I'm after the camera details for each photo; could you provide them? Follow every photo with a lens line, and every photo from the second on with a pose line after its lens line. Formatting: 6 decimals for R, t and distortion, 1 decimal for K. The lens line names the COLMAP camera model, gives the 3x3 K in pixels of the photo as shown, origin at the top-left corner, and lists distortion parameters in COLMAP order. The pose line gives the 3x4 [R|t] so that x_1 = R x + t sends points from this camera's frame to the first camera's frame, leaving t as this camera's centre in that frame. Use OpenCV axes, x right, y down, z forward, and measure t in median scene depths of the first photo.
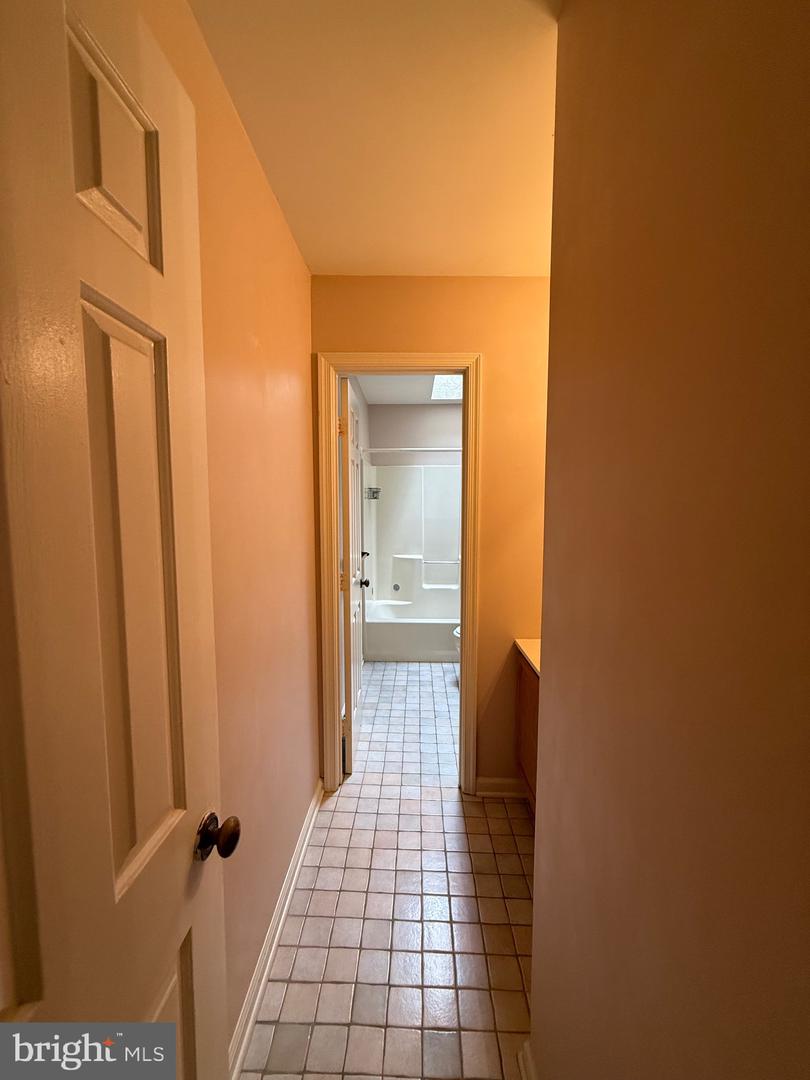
lens RADIAL K [[430.9, 0, 404.2], [0, 430.9, 539.6], [0, 0, 1]] dist [0.000400, 0.000502]
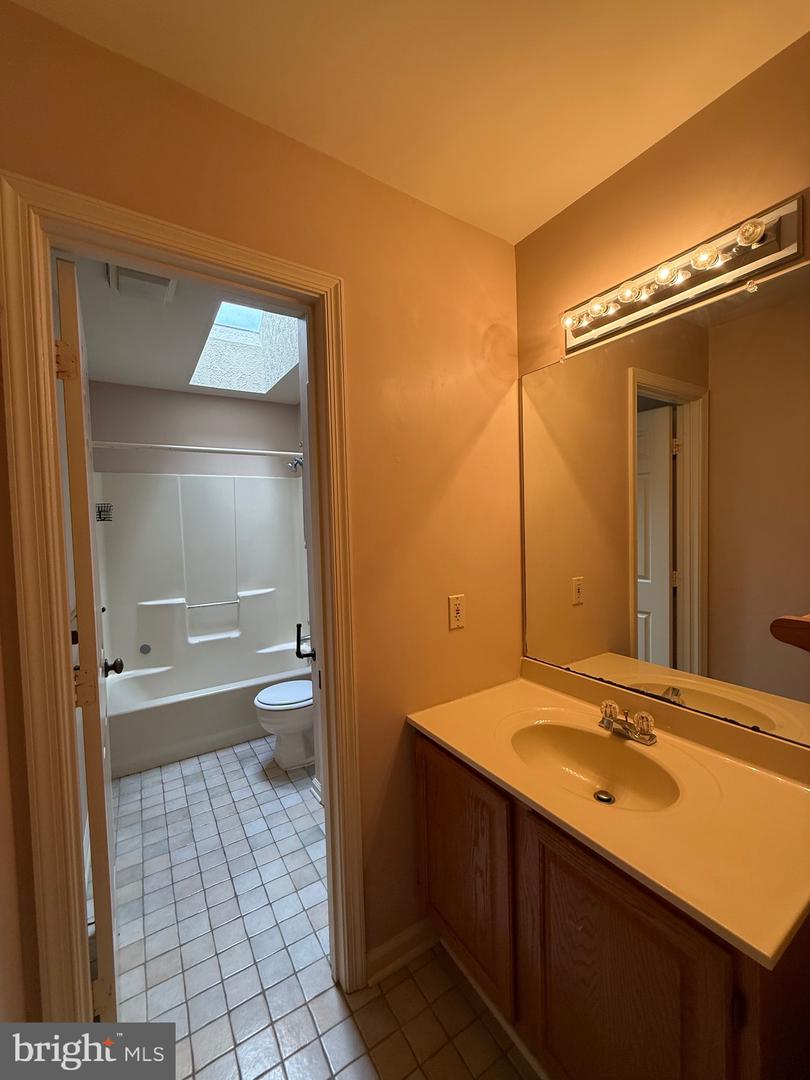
lens RADIAL K [[430.9, 0, 400.9], [0, 430.9, 538.9], [0, 0, 1]] dist [0.000400, 0.000502]
pose [[0.832776, -0.044444, 0.551823, -0.068111], [0.076119, 0.996498, -0.034616, -0.013147], [-0.548352, 0.070831, 0.833243, 0.265598]]
